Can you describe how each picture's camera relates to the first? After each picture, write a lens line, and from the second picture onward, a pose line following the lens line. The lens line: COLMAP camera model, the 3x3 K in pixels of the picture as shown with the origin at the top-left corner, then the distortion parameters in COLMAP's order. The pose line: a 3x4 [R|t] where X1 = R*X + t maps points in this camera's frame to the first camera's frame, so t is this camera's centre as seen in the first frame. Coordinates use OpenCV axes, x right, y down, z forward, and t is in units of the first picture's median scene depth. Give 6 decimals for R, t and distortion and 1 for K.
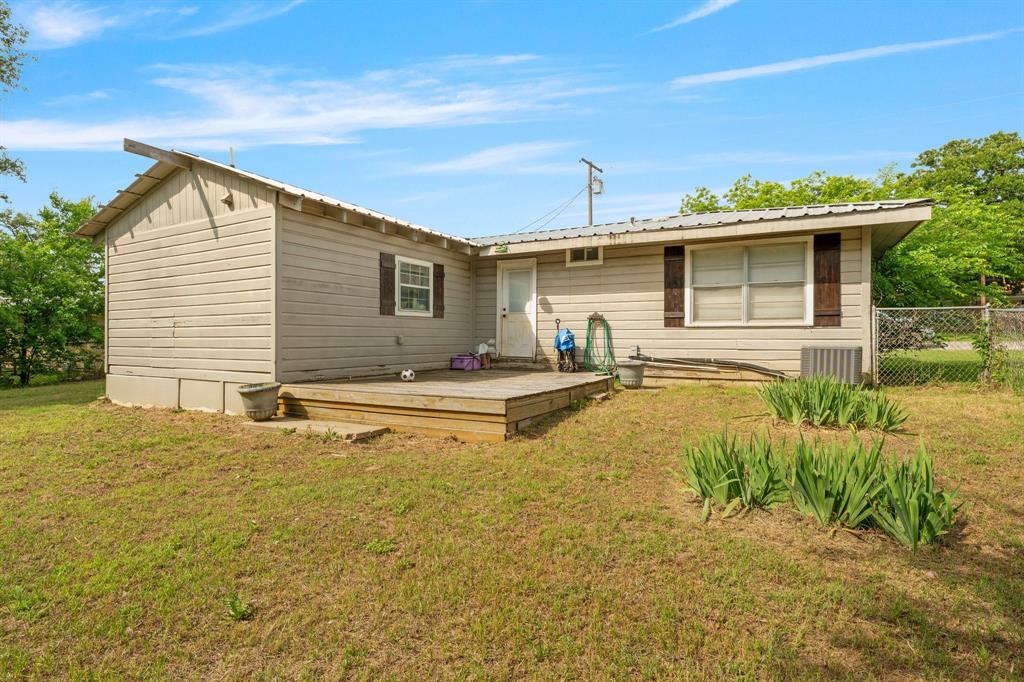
lens RADIAL K [[506.1, 0, 512.0], [0, 506.1, 341.0], [0, 0, 1]] dist [-0.004663, 0.000064]
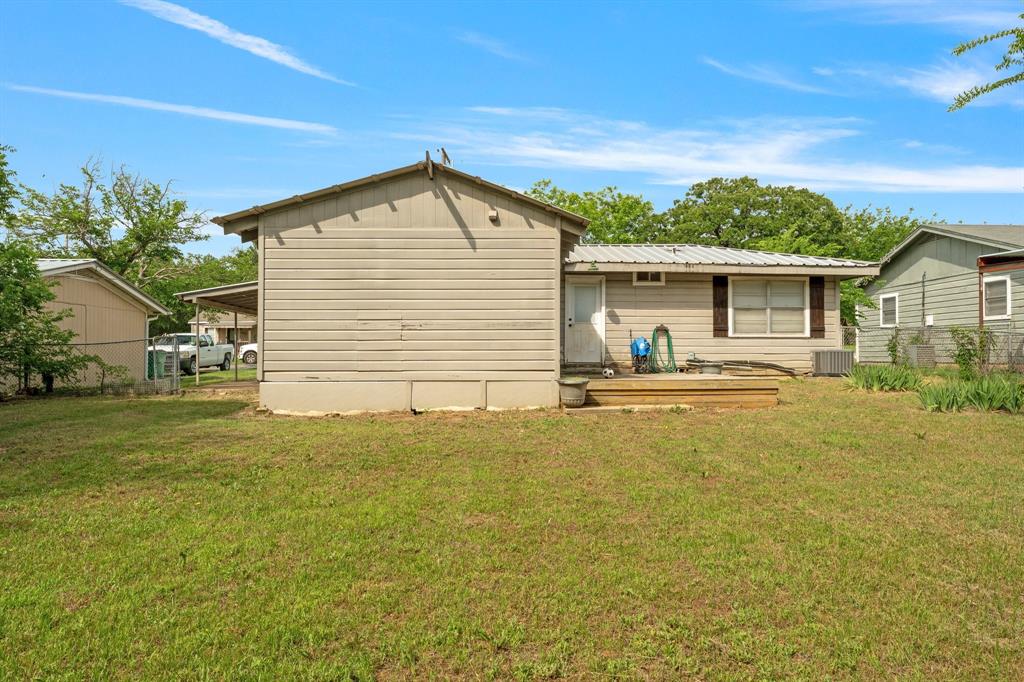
lens RADIAL K [[693.5, 0, 512.0], [0, 693.5, 341.0], [0, 0, 1]] dist [0.001220, 0.000807]
pose [[0.853751, 0.011362, 0.520557, -1.100432], [0.003779, 0.999600, -0.028016, 0.031414], [-0.520668, 0.025886, 0.853367, -0.262719]]
